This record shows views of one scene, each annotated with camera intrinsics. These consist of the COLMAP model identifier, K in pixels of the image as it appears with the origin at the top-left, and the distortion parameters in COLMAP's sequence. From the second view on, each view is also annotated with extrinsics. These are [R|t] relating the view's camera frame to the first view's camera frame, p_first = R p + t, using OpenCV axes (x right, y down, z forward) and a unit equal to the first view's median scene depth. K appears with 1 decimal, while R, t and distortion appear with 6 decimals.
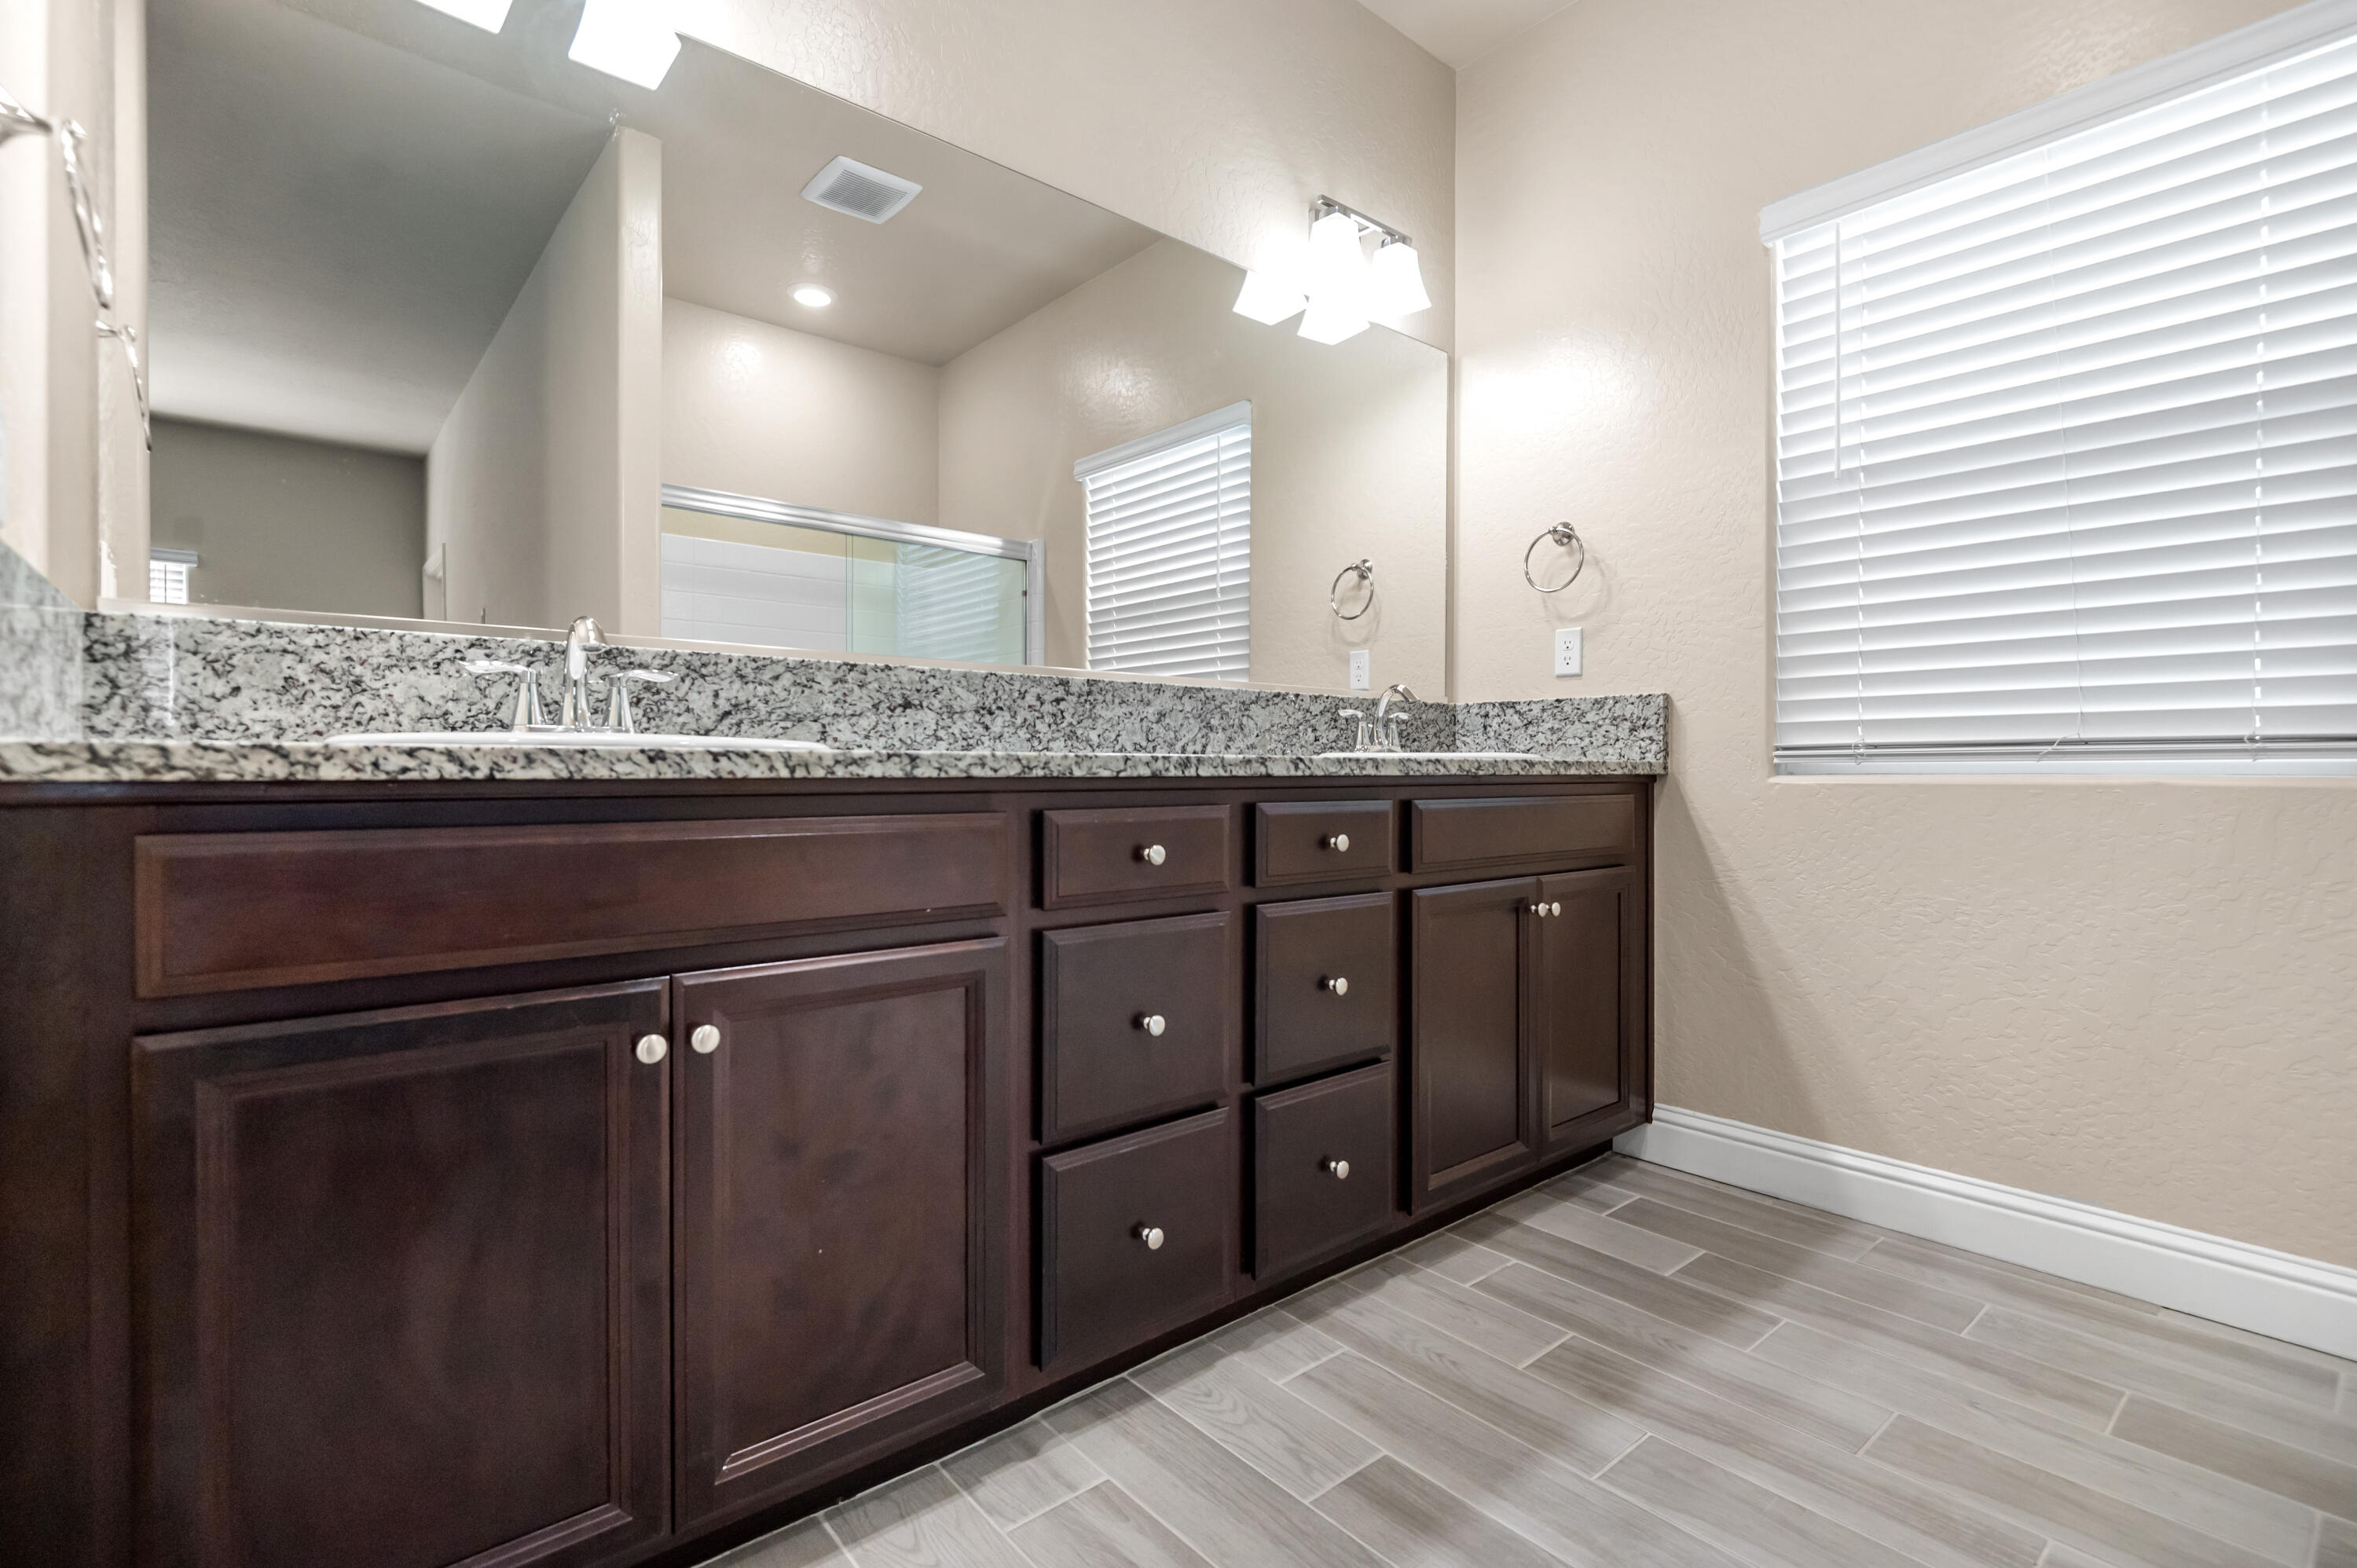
lens RADIAL K [[1044.2, 0, 1185.2], [0, 1044.2, 768.6], [0, 0, 1]] dist [0.002899, -0.005276]
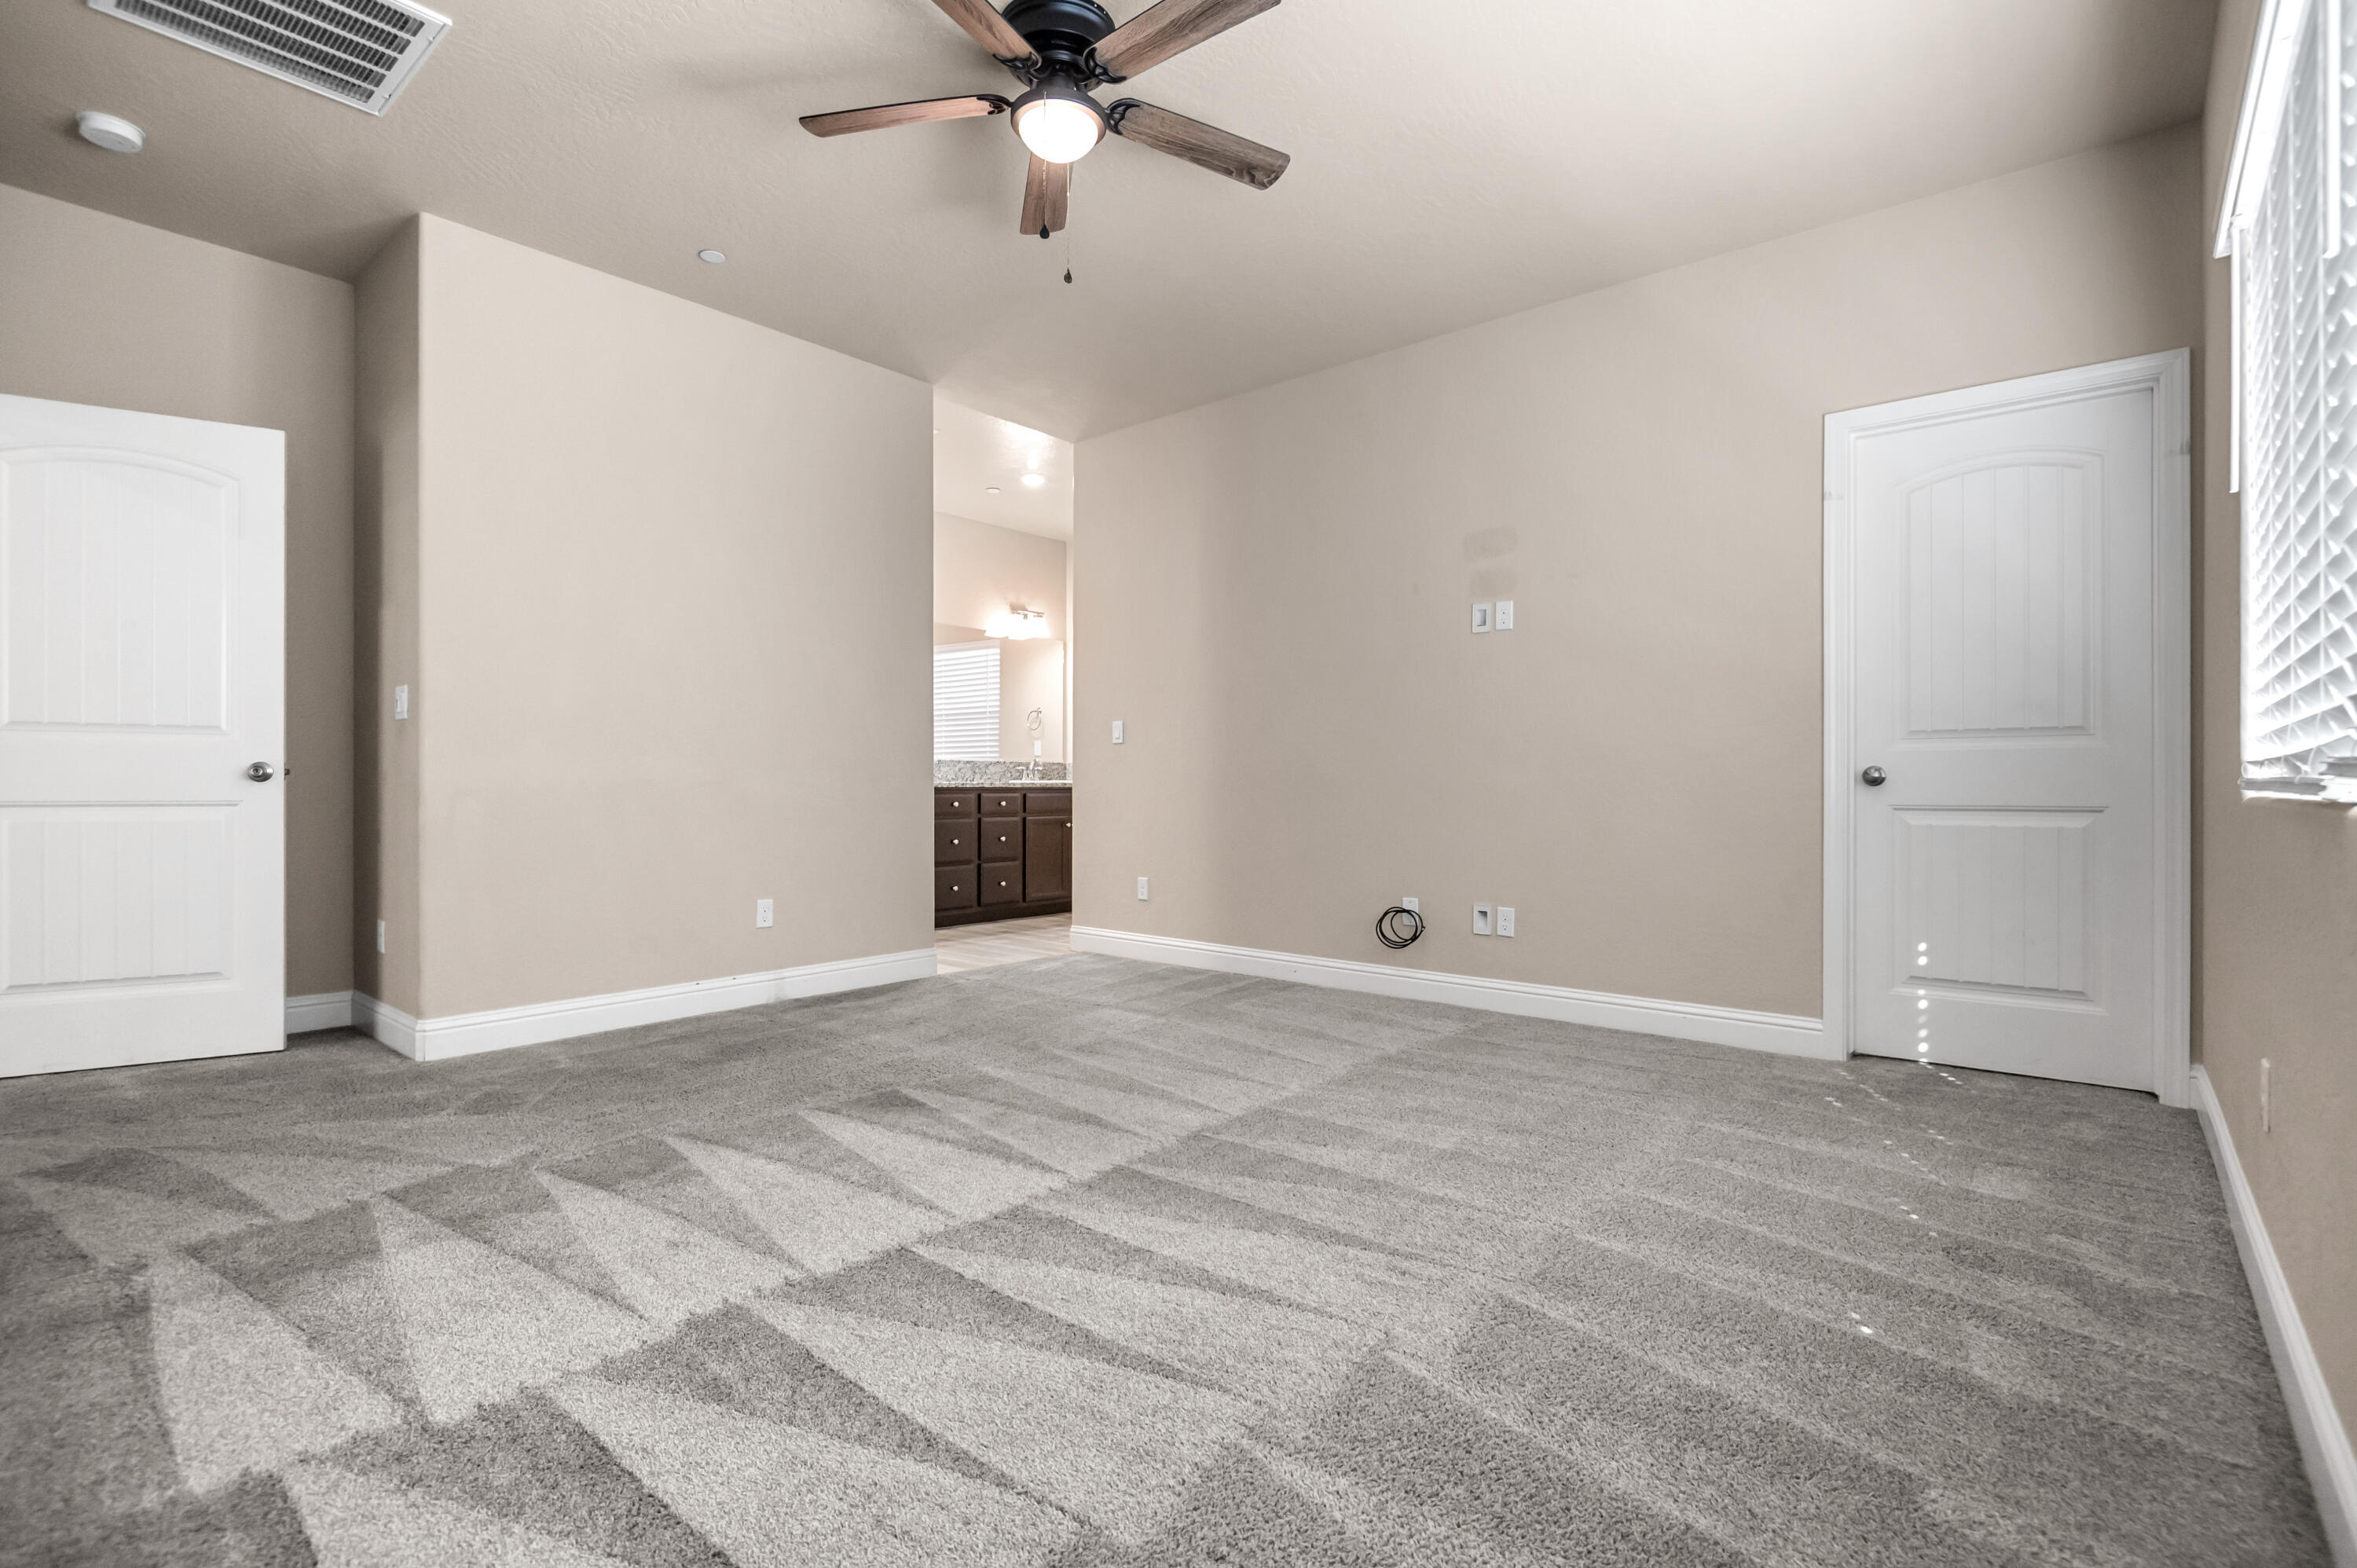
lens RADIAL K [[1025.8, 0, 1178.5], [0, 1025.8, 784.0], [0, 0, 1]] dist [0.002021, -0.000263]
pose [[0.985968, 0.001035, 0.166929, 0.142631], [-0.001021, 0.999999, -0.000165, -0.005198], [-0.166929, -0.000008, 0.985969, -2.841422]]
